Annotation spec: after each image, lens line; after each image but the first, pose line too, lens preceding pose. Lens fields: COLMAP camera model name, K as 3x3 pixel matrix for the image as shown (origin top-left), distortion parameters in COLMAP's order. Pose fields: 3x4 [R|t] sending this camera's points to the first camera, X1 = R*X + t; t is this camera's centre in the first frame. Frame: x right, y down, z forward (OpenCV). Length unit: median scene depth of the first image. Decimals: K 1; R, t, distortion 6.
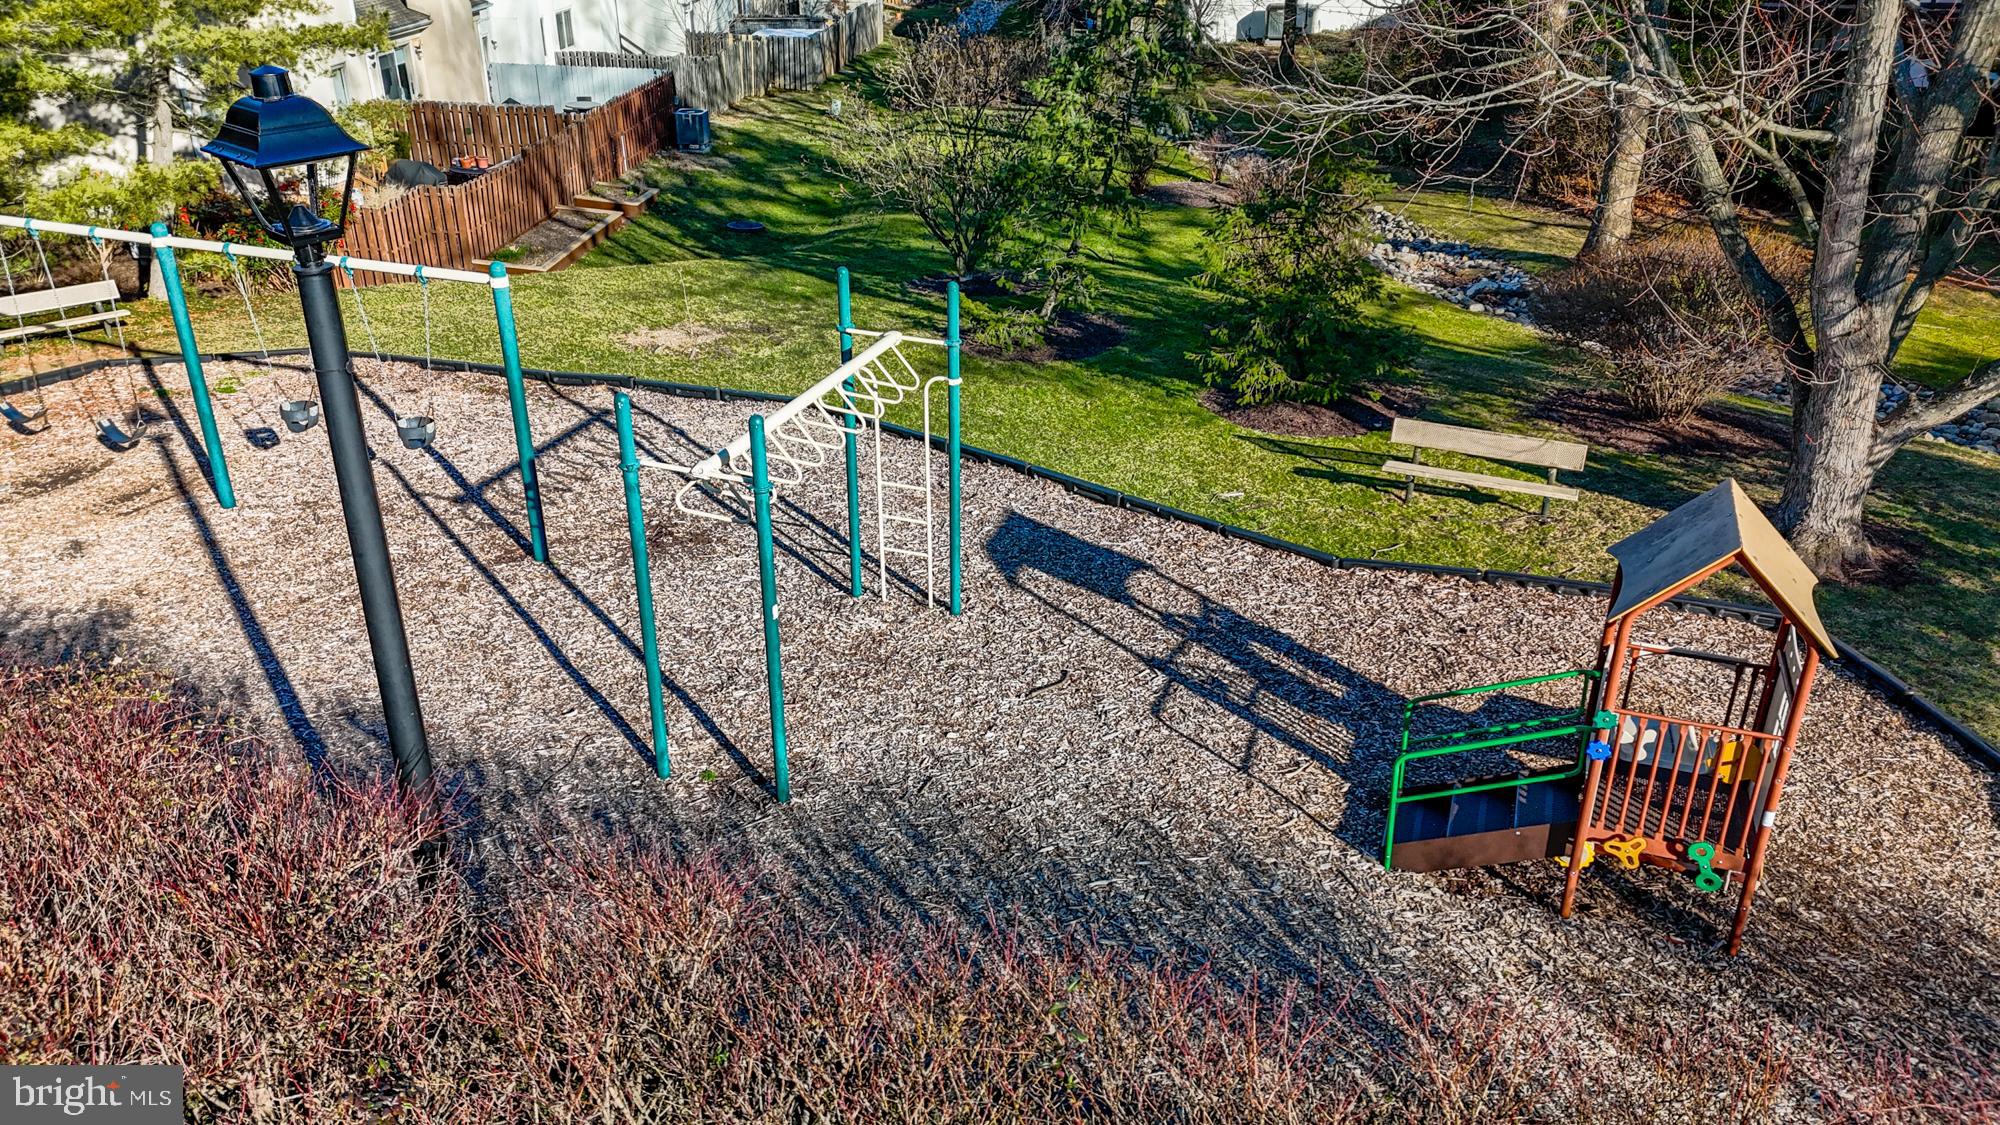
lens RADIAL K [[1386.9, 0, 1001.7], [0, 1386.9, 557.7], [0, 0, 1]] dist [0.044070, -0.004672]
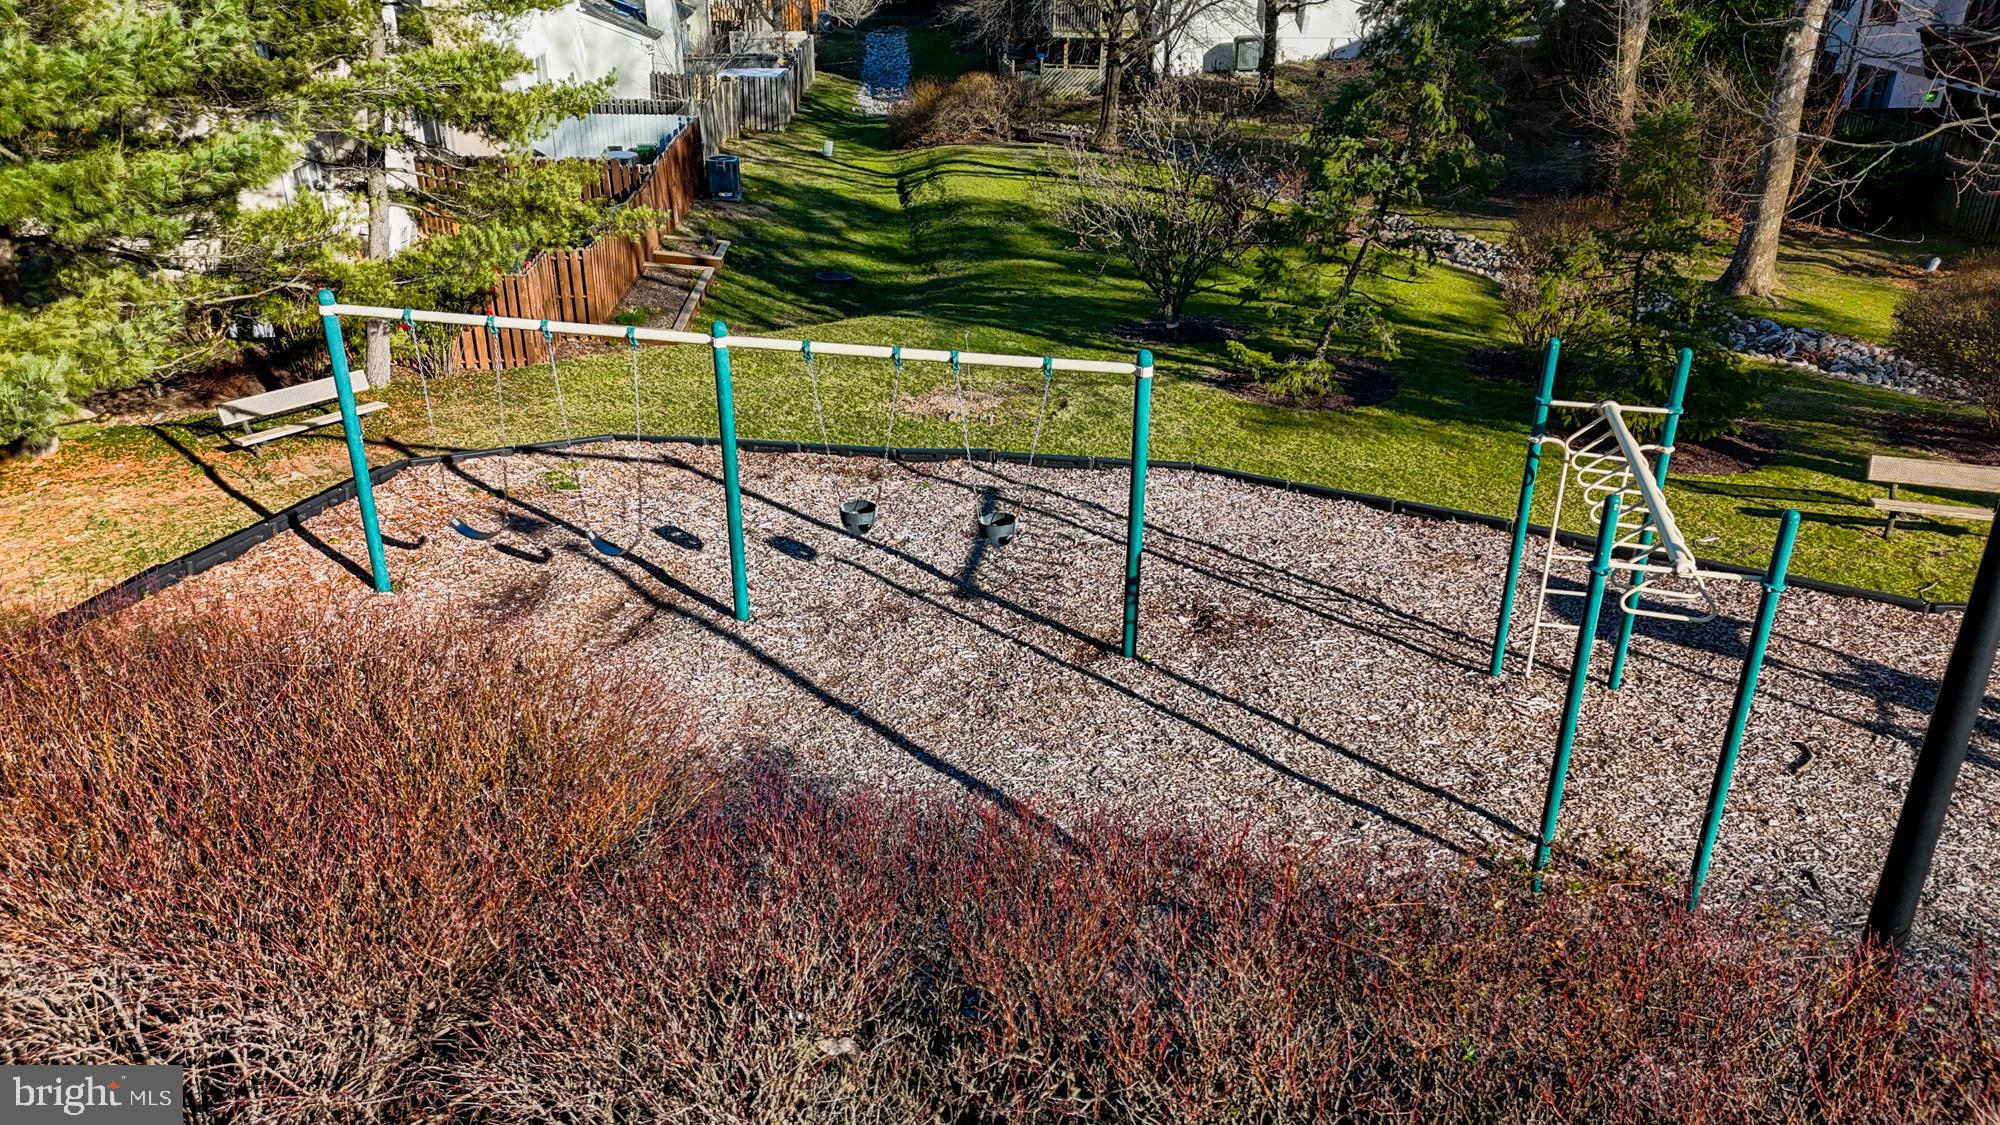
lens RADIAL K [[1386.9, 0, 997.8], [0, 1386.9, 571.1], [0, 0, 1]] dist [0.044070, -0.004672]
pose [[0.990443, -0.061927, 0.123236, -0.369927], [0.062963, 0.998006, -0.004526, -0.039810], [-0.122710, 0.012242, 0.992367, 0.048544]]
